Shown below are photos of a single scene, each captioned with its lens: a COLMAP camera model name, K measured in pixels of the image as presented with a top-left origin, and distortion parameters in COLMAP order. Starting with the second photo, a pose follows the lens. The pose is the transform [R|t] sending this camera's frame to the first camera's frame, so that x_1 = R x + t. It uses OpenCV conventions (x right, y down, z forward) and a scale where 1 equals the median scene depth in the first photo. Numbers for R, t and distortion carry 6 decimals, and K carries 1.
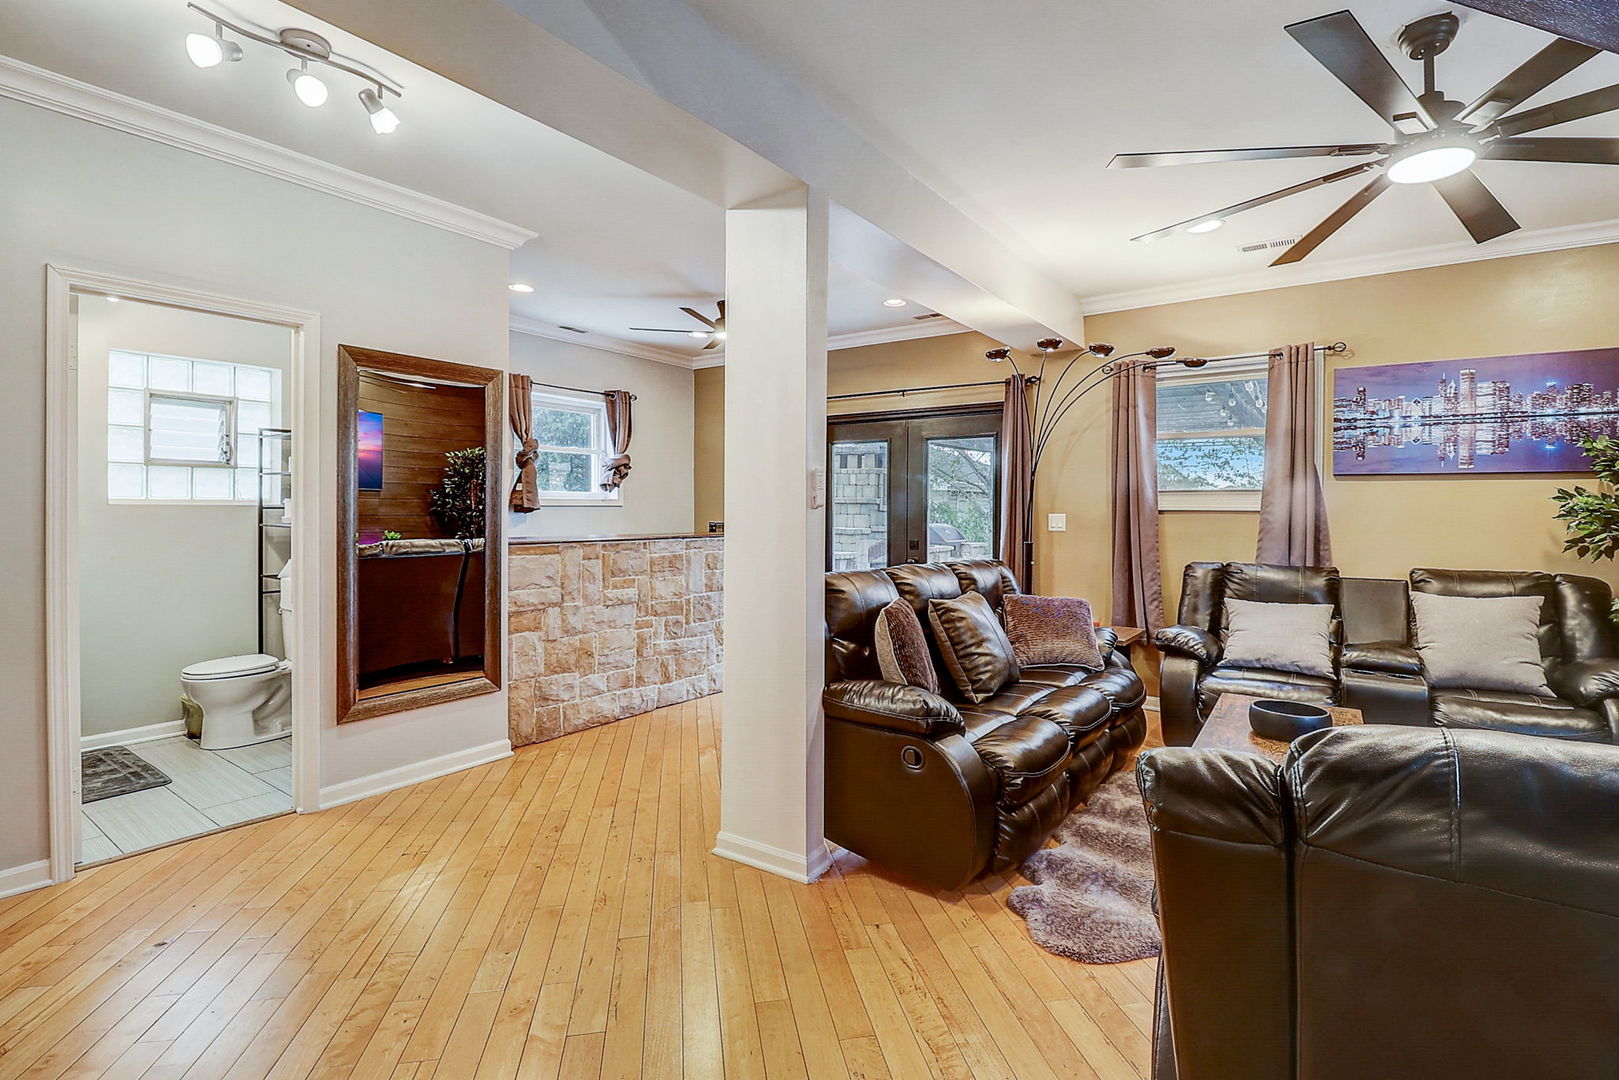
lens RADIAL K [[756.7, 0, 819.9], [0, 756.7, 513.5], [0, 0, 1]] dist [-0.011613, -0.006734]
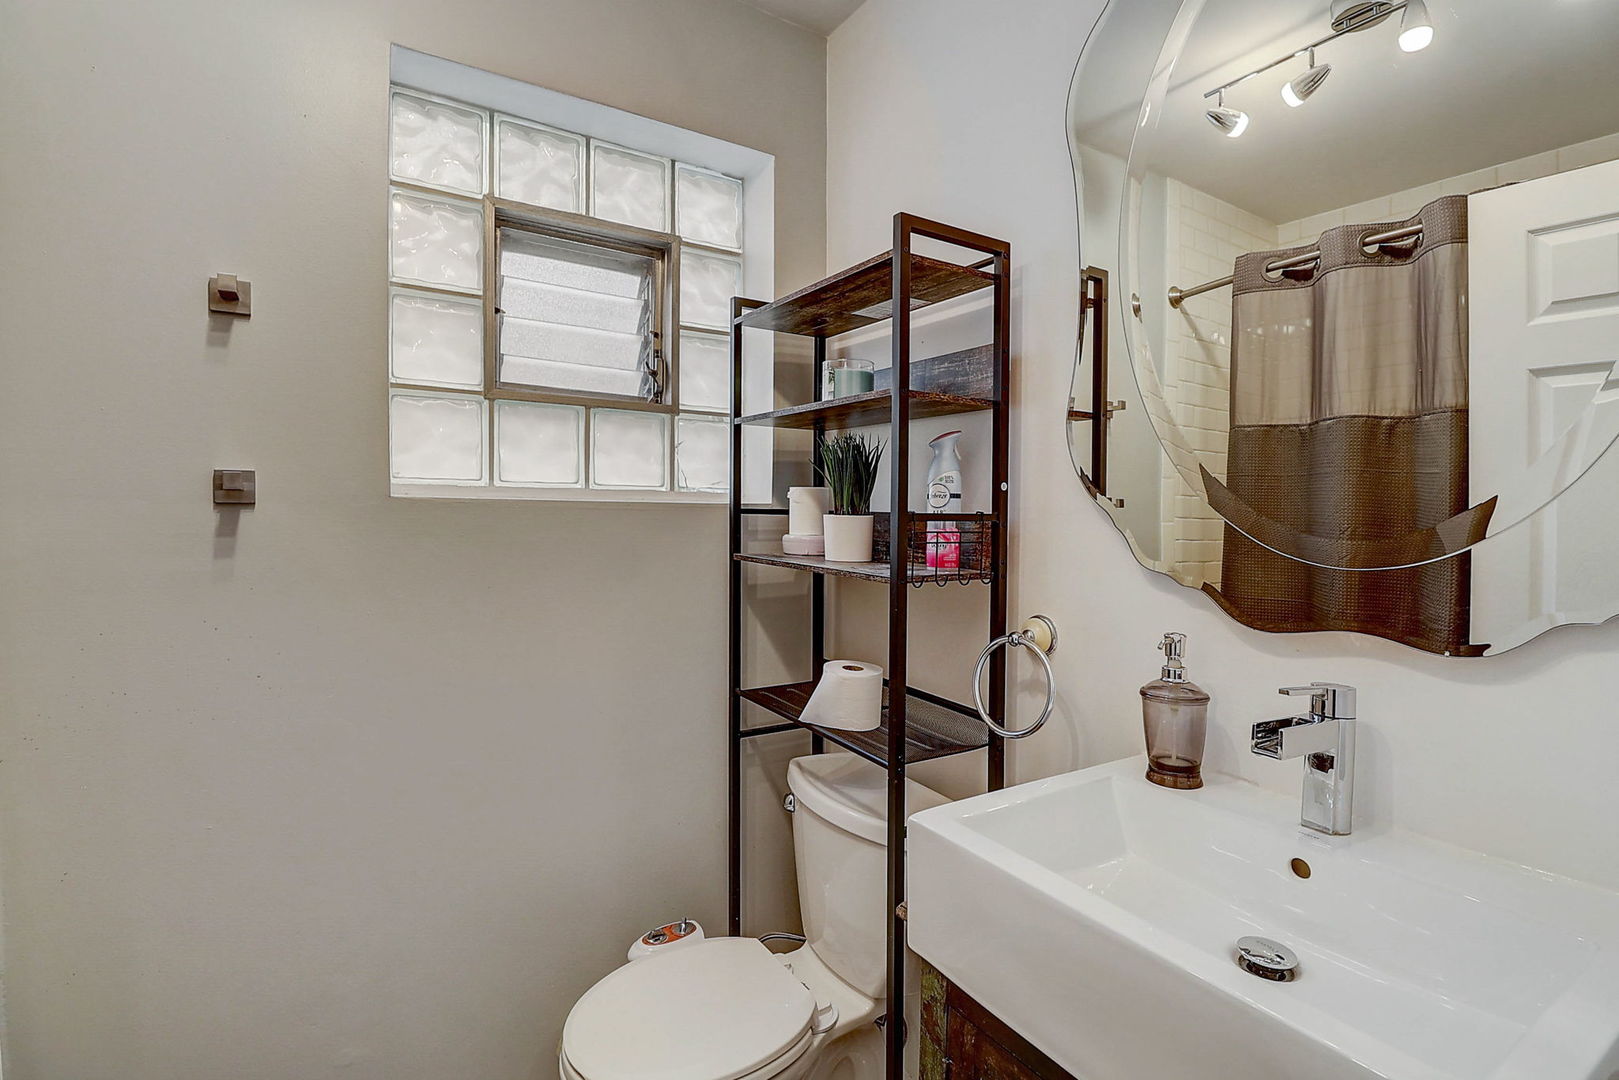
lens RADIAL K [[756.7, 0, 810.9], [0, 756.7, 531.4], [0, 0, 1]] dist [-0.011613, -0.006734]
pose [[0.917942, 0.011094, -0.396559, -0.558959], [0.000640, 0.999566, 0.029445, -0.008792], [0.396714, -0.027282, 0.917537, 0.663906]]
